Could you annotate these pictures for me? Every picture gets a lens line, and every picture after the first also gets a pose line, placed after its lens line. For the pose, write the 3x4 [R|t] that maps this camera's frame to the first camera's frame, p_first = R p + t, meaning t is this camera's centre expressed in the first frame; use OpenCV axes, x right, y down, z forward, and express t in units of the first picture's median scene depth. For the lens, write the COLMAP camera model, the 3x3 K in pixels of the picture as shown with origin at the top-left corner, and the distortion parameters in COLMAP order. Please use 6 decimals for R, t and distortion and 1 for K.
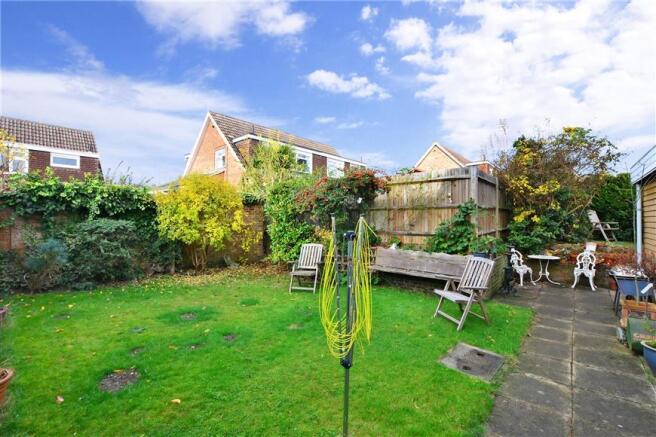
lens RADIAL K [[290.4, 0, 328.0], [0, 290.4, 218.5], [0, 0, 1]] dist [-0.000398, -0.000121]
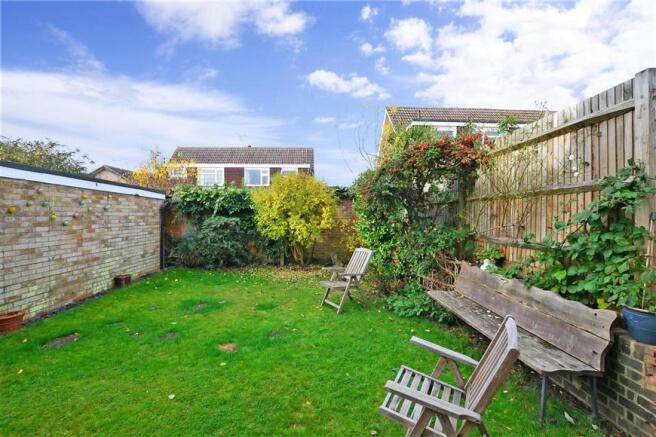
lens RADIAL K [[290.4, 0, 328.0], [0, 290.4, 218.5], [0, 0, 1]] dist [-0.000398, -0.000121]
pose [[0.710412, 0.002721, -0.703781, 0.432104], [0.007800, 0.999901, 0.011739, -0.001651], [0.703743, -0.013829, 0.710320, 0.410540]]
